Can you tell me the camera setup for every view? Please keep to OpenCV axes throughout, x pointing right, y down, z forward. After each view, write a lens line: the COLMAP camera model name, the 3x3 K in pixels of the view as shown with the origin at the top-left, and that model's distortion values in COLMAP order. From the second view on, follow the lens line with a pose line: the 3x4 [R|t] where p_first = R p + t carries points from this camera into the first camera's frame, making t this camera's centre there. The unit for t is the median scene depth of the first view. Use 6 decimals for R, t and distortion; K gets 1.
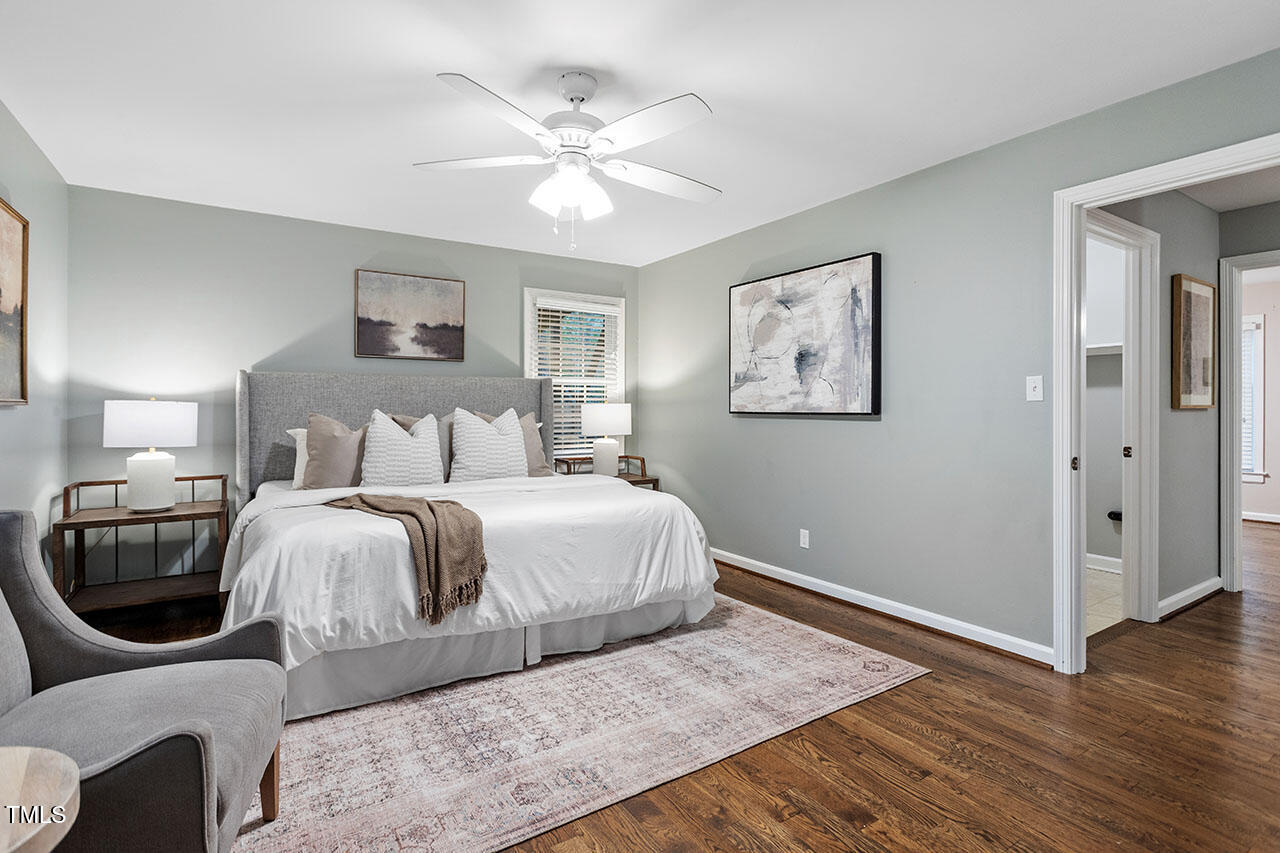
lens RADIAL K [[631.7, 0, 643.5], [0, 631.7, 409.4], [0, 0, 1]] dist [-0.012584, 0.000576]
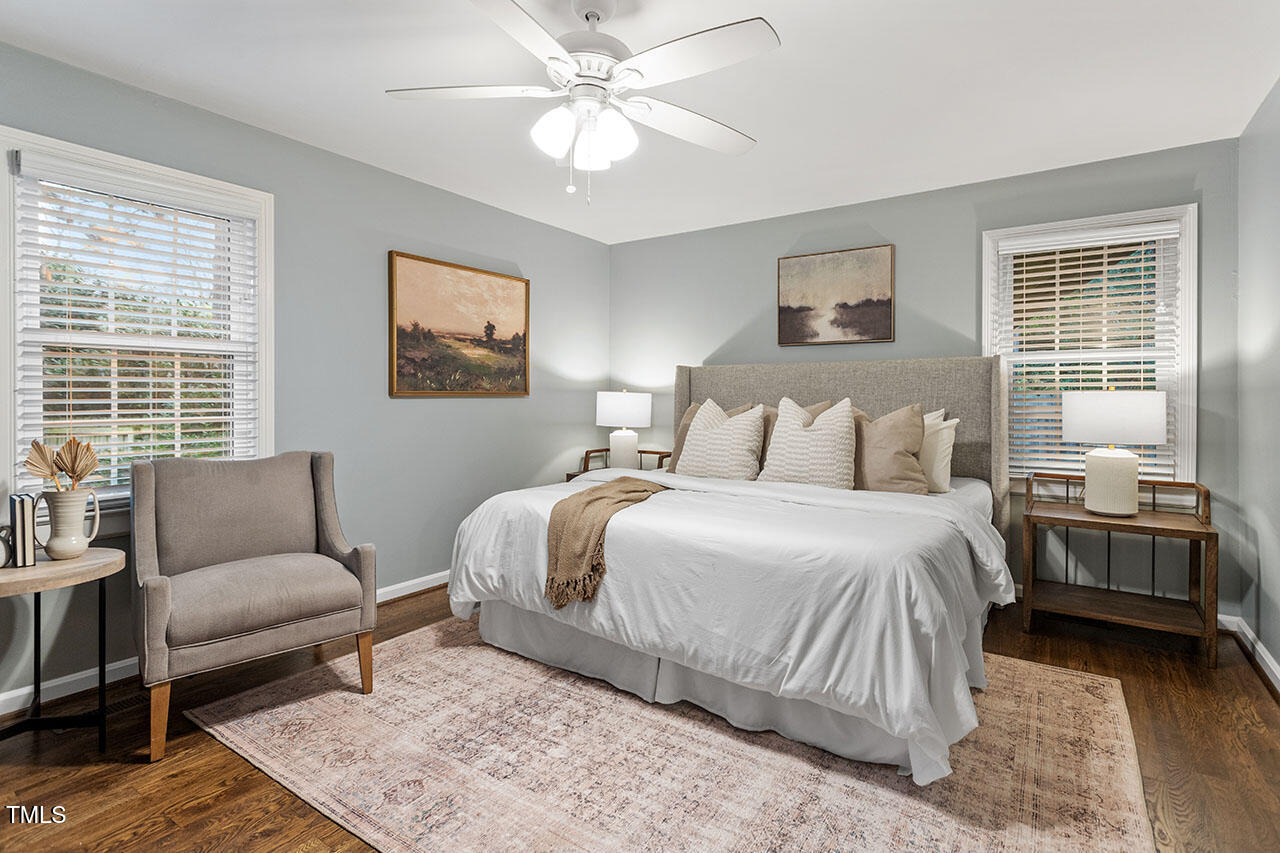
lens RADIAL K [[617.6, 0, 642.2], [0, 617.6, 399.4], [0, 0, 1]] dist [-0.000602, 0.000608]
pose [[0.383303, 0.003623, -0.923616, 0.530584], [-0.003605, 0.999991, 0.002427, -0.001386], [0.923616, 0.002400, 0.383312, 0.611552]]
